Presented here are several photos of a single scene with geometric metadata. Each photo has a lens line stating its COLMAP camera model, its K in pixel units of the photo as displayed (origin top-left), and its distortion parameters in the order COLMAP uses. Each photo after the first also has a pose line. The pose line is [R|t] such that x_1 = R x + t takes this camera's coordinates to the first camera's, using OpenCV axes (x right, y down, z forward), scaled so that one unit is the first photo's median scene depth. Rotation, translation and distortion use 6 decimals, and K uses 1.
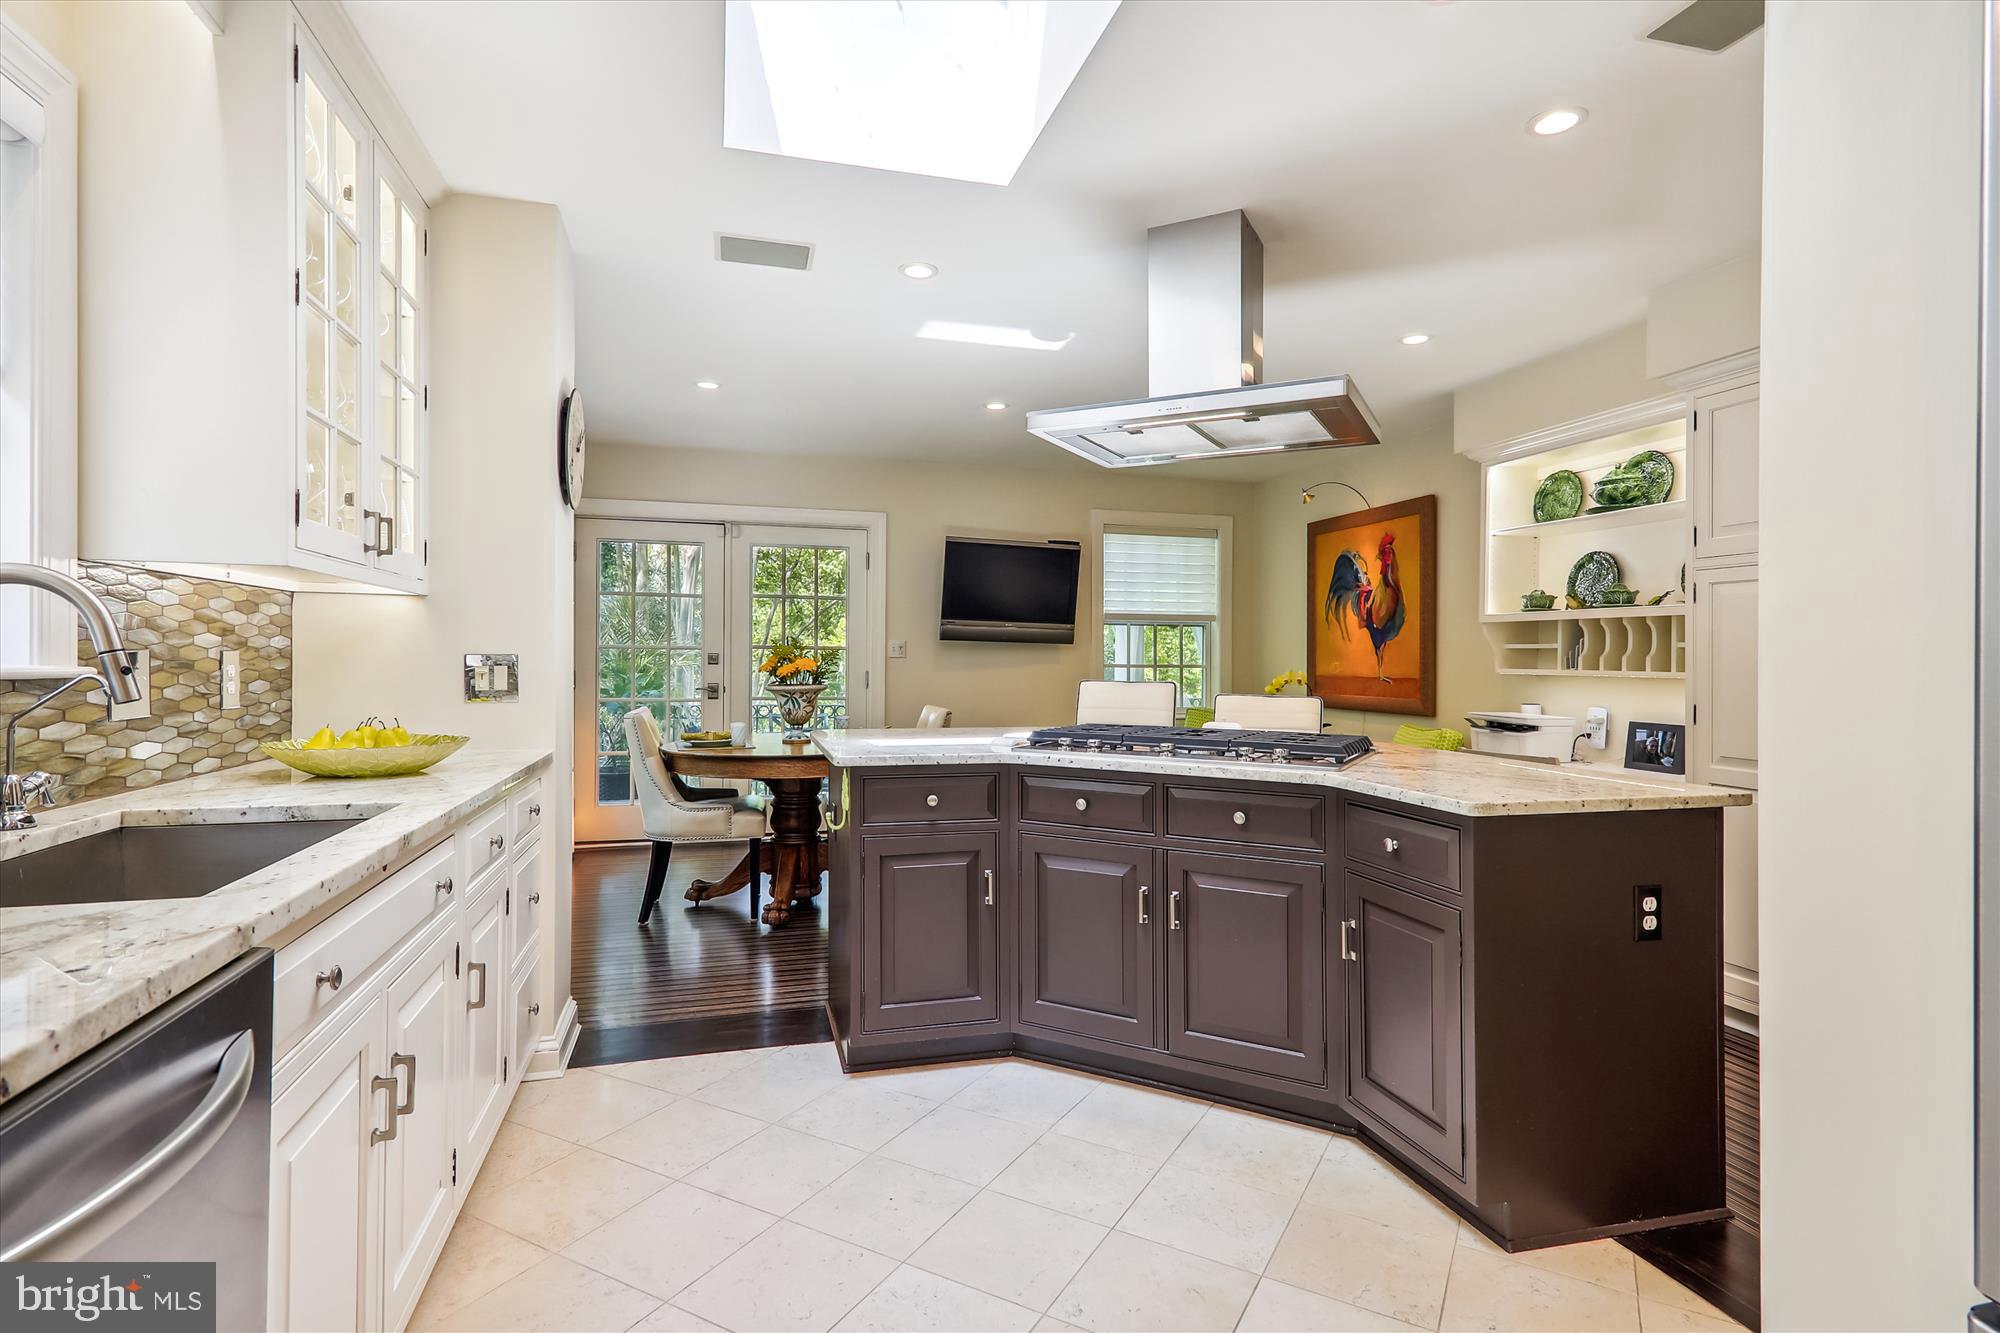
lens RADIAL K [[992.7, 0, 1002.8], [0, 992.7, 662.2], [0, 0, 1]] dist [0.042800, -0.014337]
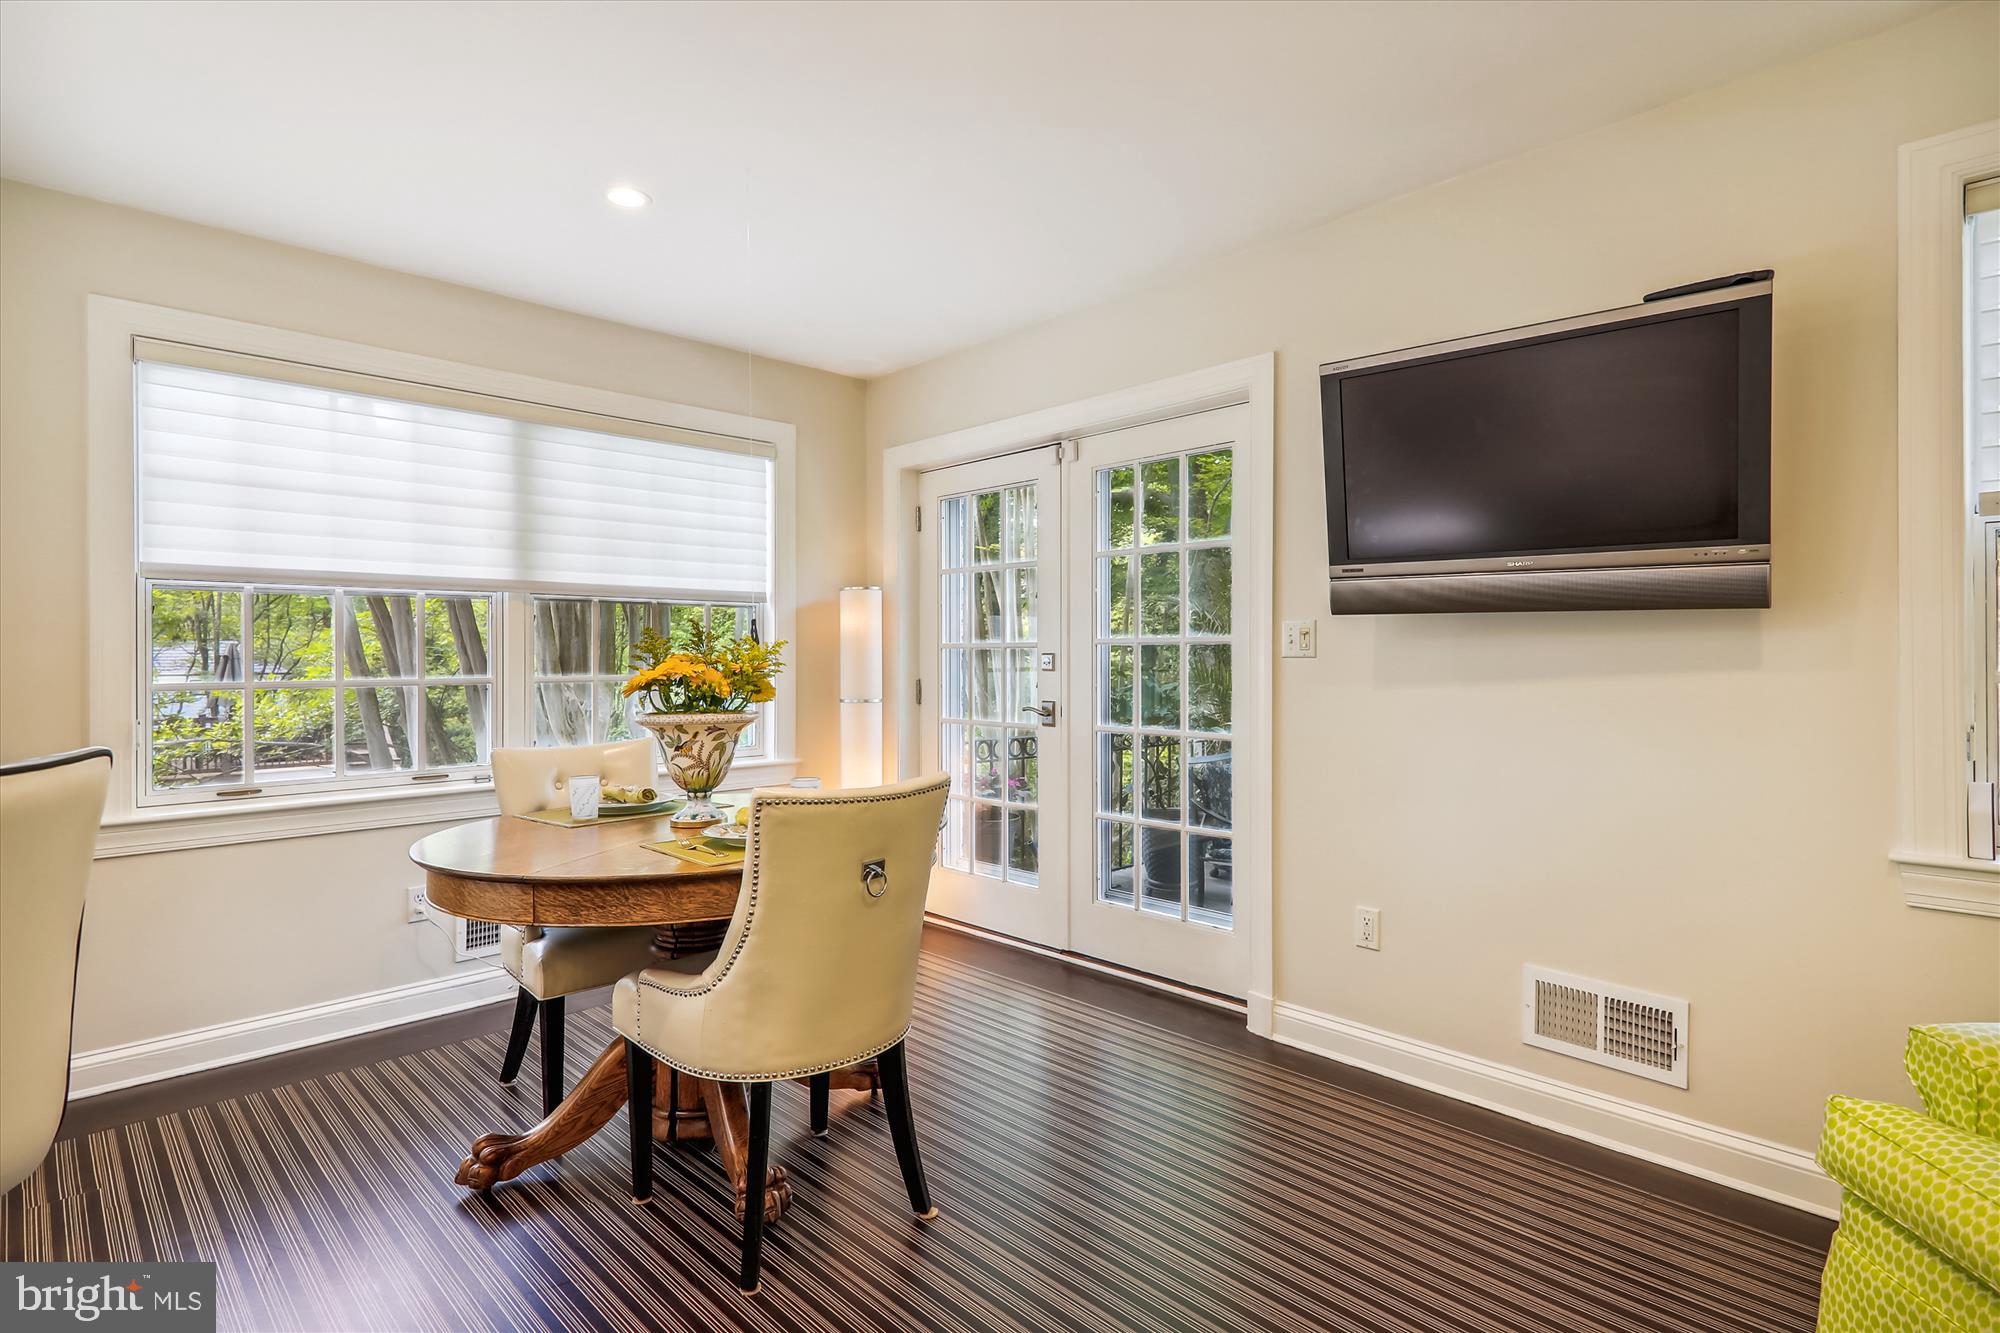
lens RADIAL K [[1020.7, 0, 998.8], [0, 1020.7, 659.9], [0, 0, 1]] dist [0.041166, -0.014281]
pose [[0.469035, -0.004236, -0.883169, 0.412994], [0.000145, 0.999989, -0.004719, -0.001962], [0.883179, 0.002085, 0.469031, 1.079228]]
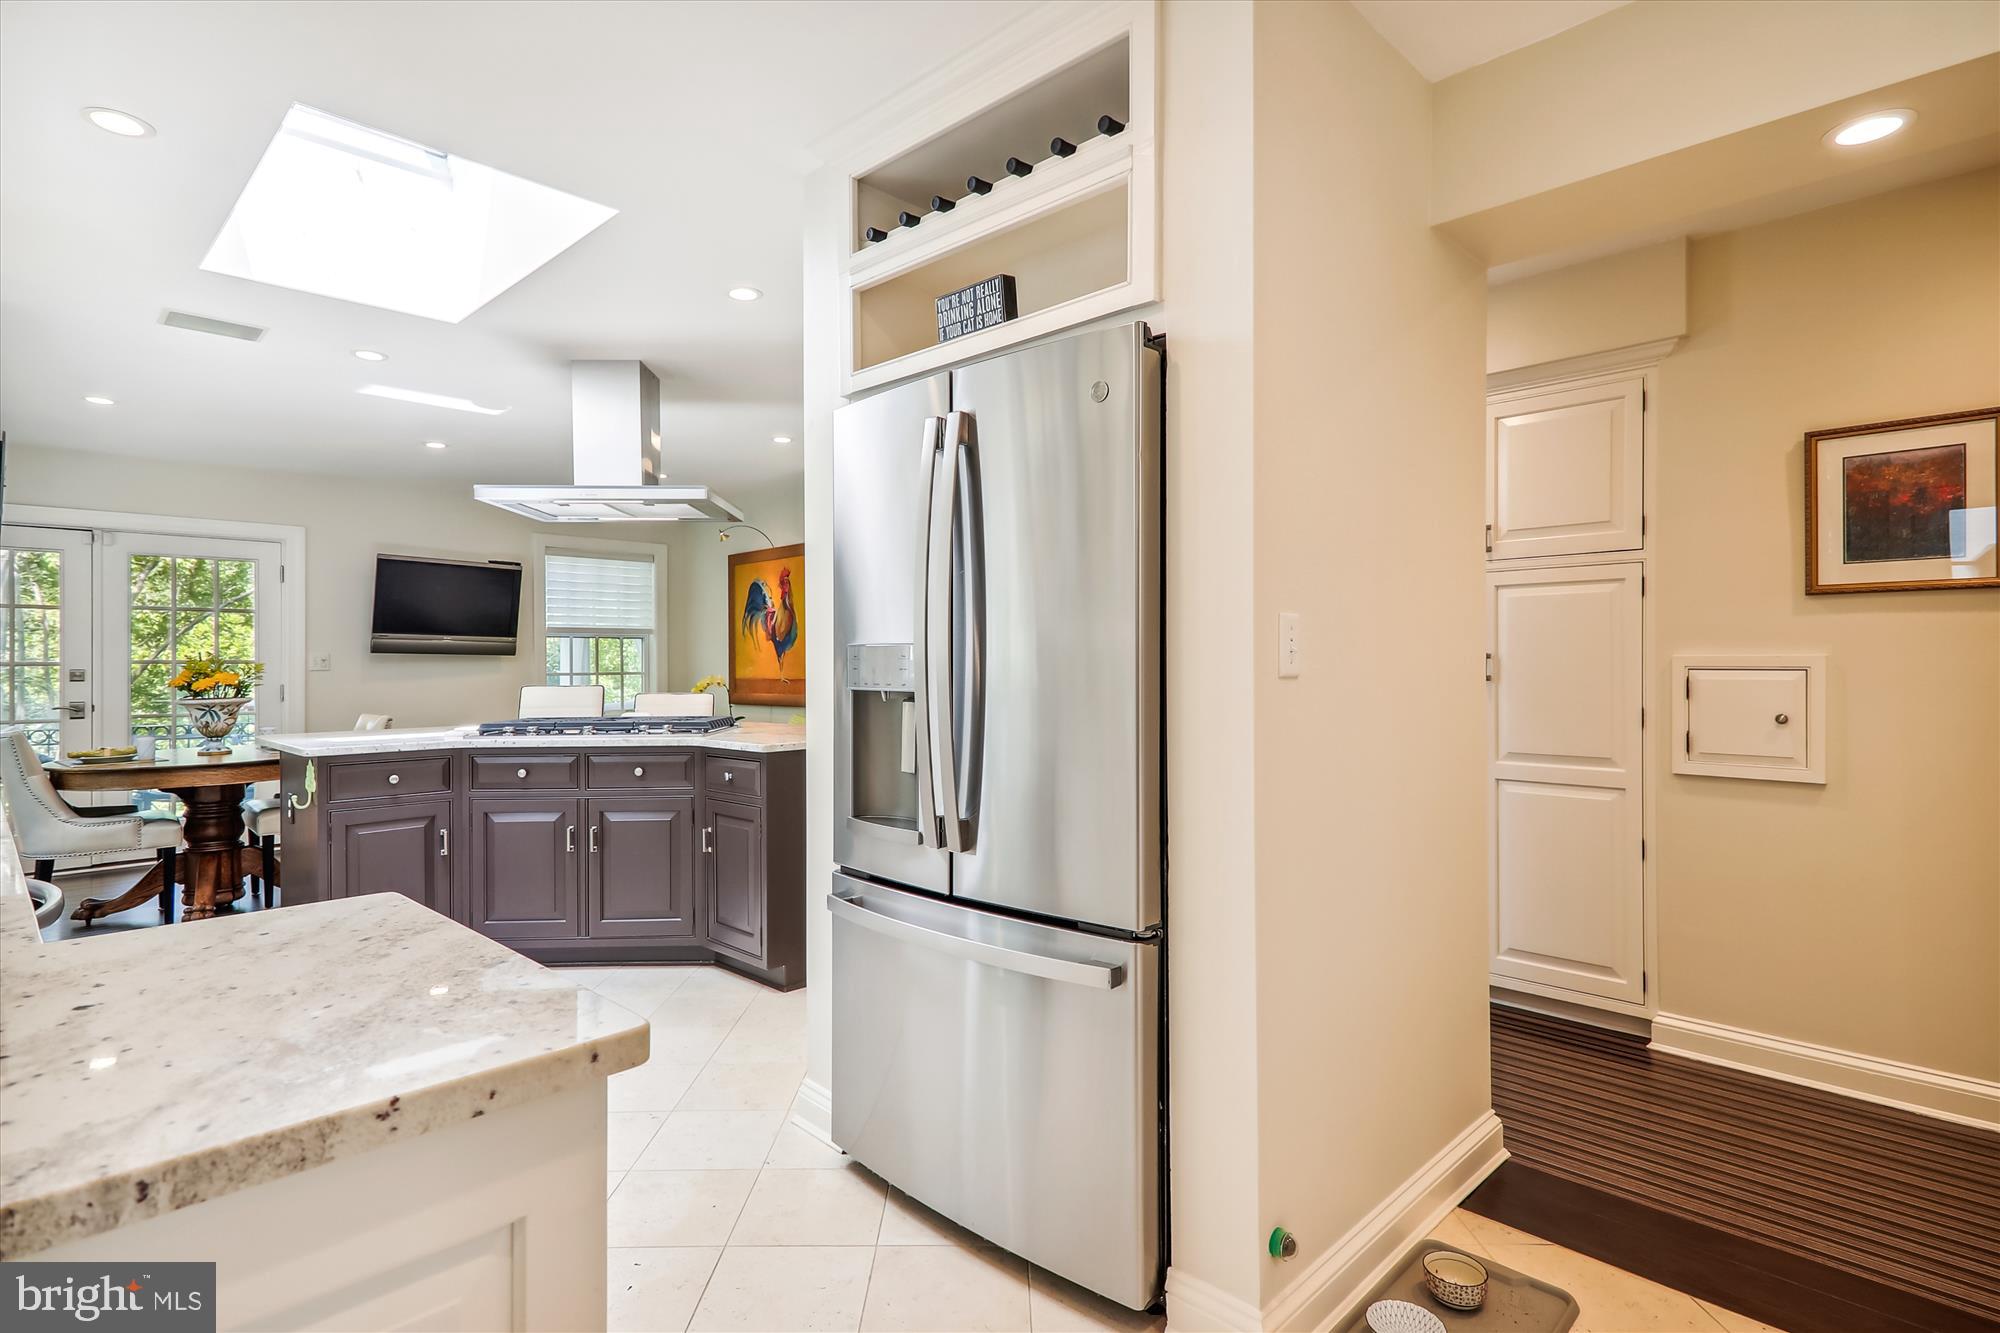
lens RADIAL K [[1002.2, 0, 998.7], [0, 1002.2, 647.0], [0, 0, 1]] dist [0.044985, -0.015990]
pose [[0.869611, -0.005689, 0.493704, -0.028024], [0.016433, 0.999713, -0.017427, 0.001653], [-0.493464, 0.023268, 0.869455, -0.404493]]
